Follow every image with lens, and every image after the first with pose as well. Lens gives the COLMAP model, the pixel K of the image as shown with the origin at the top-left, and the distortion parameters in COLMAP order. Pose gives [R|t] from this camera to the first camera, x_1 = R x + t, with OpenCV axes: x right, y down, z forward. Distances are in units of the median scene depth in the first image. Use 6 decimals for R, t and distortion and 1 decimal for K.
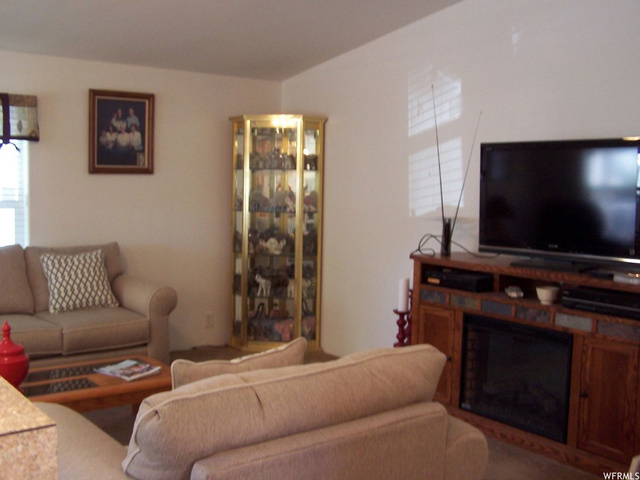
lens RADIAL K [[715.1, 0, 320.0], [0, 715.1, 240.0], [0, 0, 1]] dist [-0.217161, 0.422643]
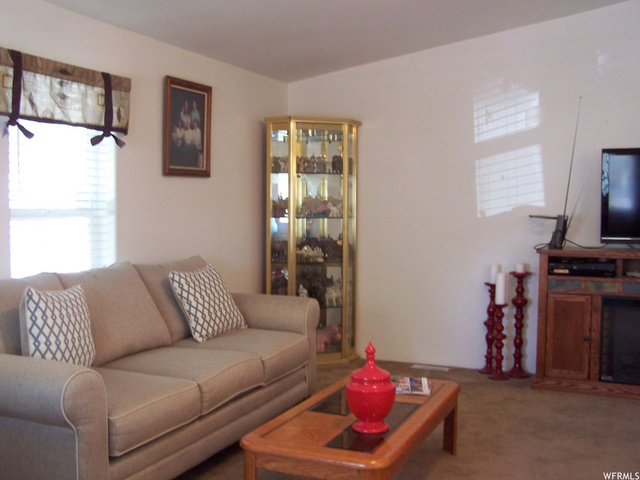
lens RADIAL K [[715.1, 0, 320.0], [0, 715.1, 240.0], [0, 0, 1]] dist [-0.217161, 0.422643]
pose [[0.879926, -0.039363, 0.473478, -0.593343], [0.049867, 0.998709, -0.009646, -0.000175], [-0.472487, 0.032099, 0.880753, 0.175450]]
